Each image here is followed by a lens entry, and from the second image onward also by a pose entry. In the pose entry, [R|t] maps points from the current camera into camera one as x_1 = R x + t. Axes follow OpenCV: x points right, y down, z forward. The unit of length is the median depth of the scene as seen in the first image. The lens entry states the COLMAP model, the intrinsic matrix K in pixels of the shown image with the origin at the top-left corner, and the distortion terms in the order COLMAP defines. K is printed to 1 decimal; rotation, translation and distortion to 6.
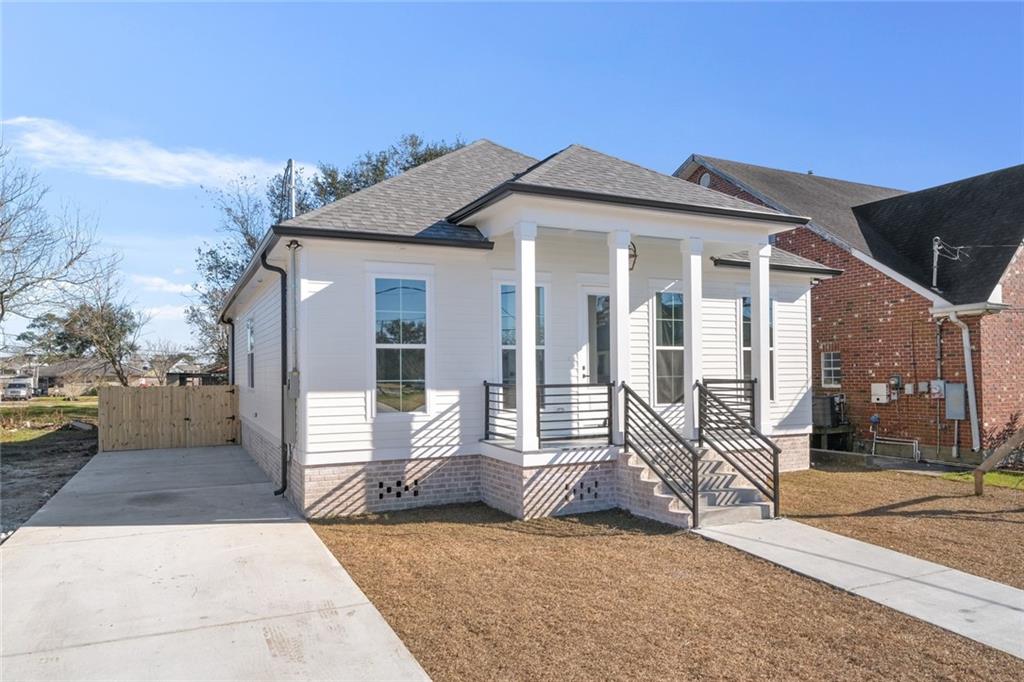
lens RADIAL K [[676.9, 0, 518.4], [0, 676.9, 369.7], [0, 0, 1]] dist [-0.000394, 0.007575]
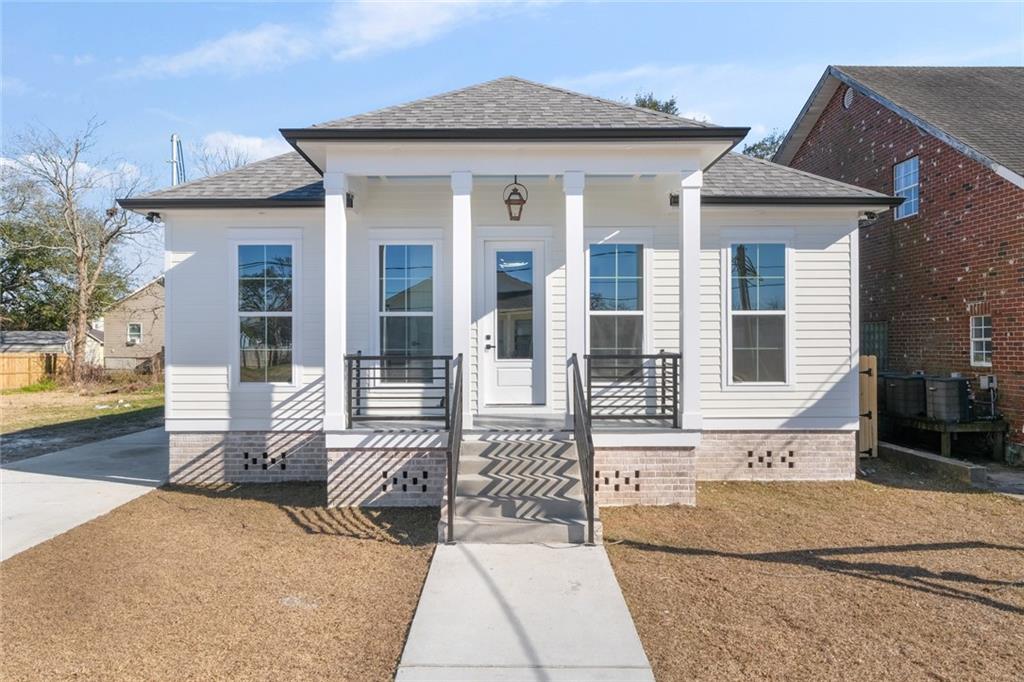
lens RADIAL K [[676.9, 0, 512.1], [0, 676.9, 339.6], [0, 0, 1]] dist [-0.000394, 0.007575]
pose [[0.904228, 0.006095, -0.427007, 0.563049], [-0.004406, 0.999978, 0.004944, -0.004418], [0.427028, -0.002589, 0.904235, 0.276376]]
